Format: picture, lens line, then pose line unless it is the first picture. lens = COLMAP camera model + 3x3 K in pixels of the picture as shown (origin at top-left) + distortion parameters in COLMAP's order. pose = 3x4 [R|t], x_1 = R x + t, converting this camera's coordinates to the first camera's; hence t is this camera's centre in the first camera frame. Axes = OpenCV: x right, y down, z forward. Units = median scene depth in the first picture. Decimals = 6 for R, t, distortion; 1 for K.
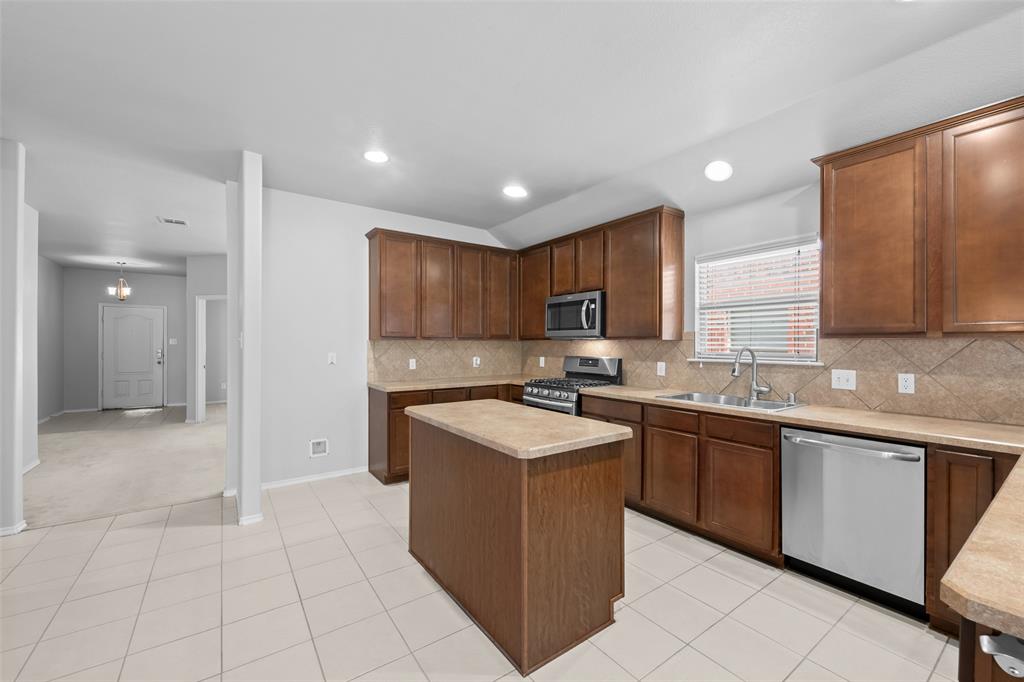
lens RADIAL K [[408.5, 0, 519.6], [0, 408.5, 342.7], [0, 0, 1]] dist [0.001488, -0.003105]
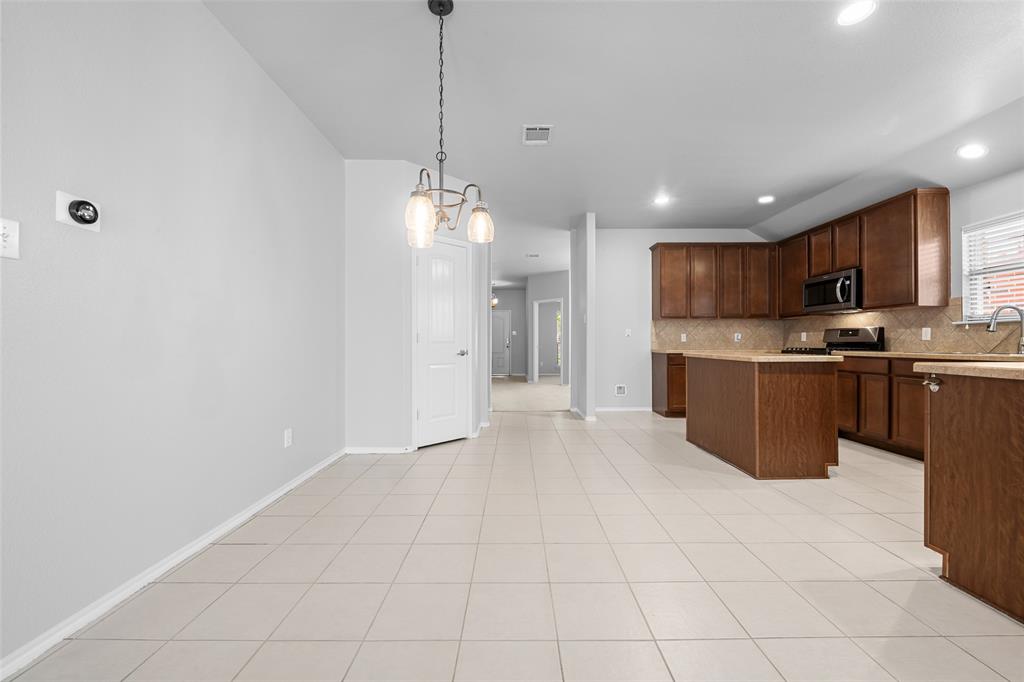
lens RADIAL K [[408.5, 0, 510.2], [0, 408.5, 341.8], [0, 0, 1]] dist [0.001488, -0.003105]
pose [[0.805237, -0.005538, -0.592928, 0.089349], [0.002784, 0.999981, -0.005560, 0.081129], [0.592947, 0.002827, 0.805237, -0.491467]]
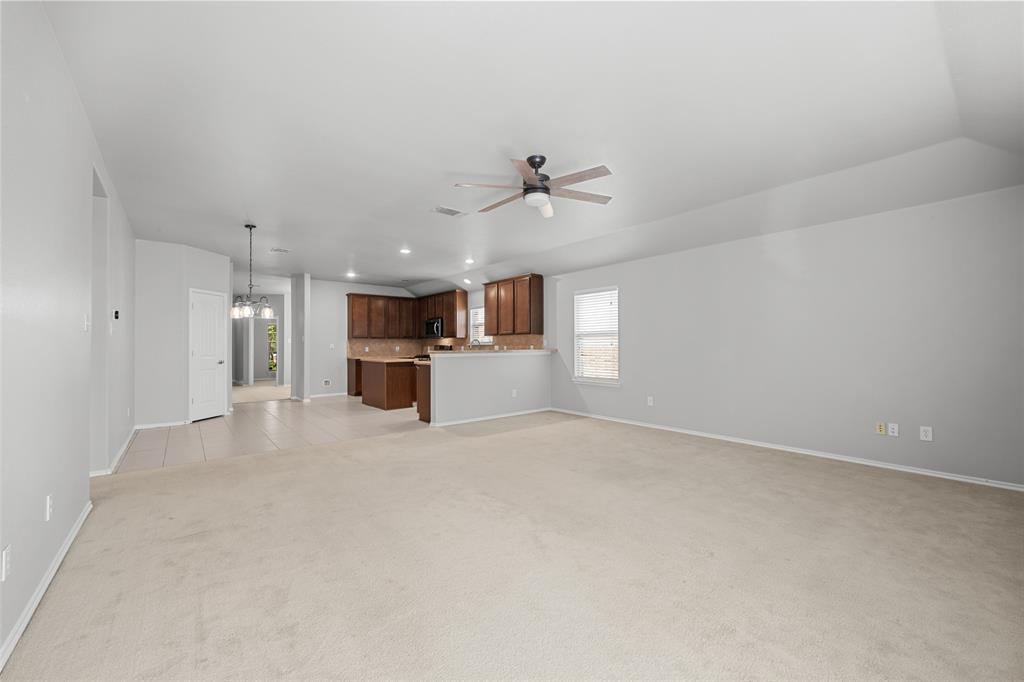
lens RADIAL K [[408.5, 0, 518.2], [0, 408.5, 340.7], [0, 0, 1]] dist [0.001488, -0.003105]
pose [[0.998097, -0.007452, 0.061210, 0.498992], [0.008267, 0.999880, -0.013071, 0.045694], [-0.061105, 0.013553, 0.998039, -1.503485]]
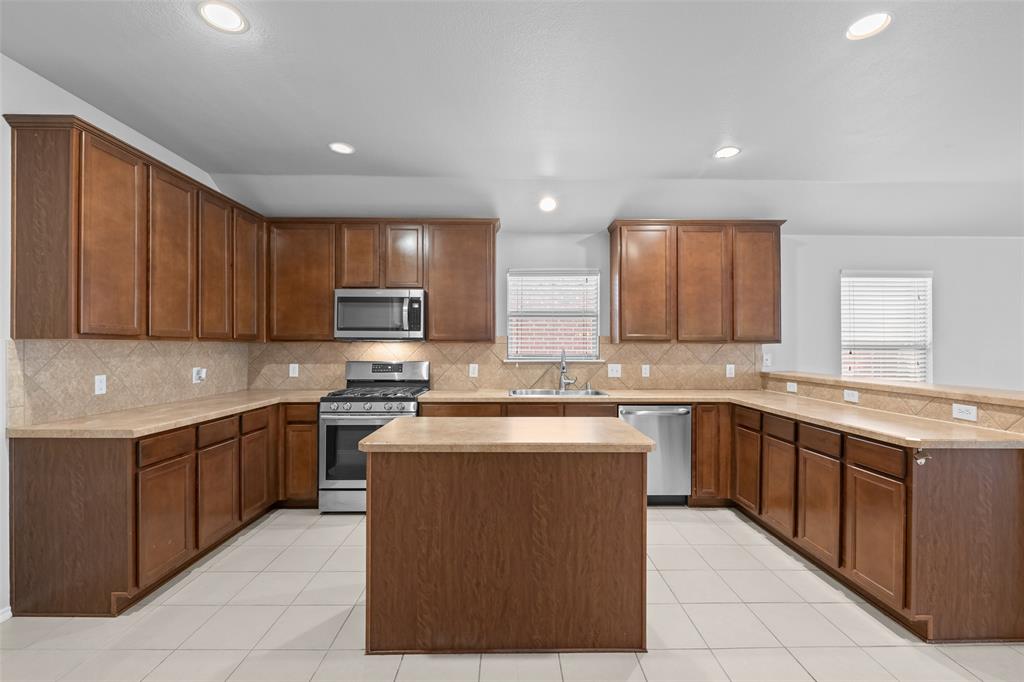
lens RADIAL K [[441.4, 0, 514.8], [0, 441.4, 346.6], [0, 0, 1]] dist [0.001223, -0.001398]
pose [[0.575110, -0.000986, 0.818075, -0.478694], [-0.002003, 0.999995, 0.002613, -0.000487], [-0.818074, -0.003141, 0.575105, 0.241060]]
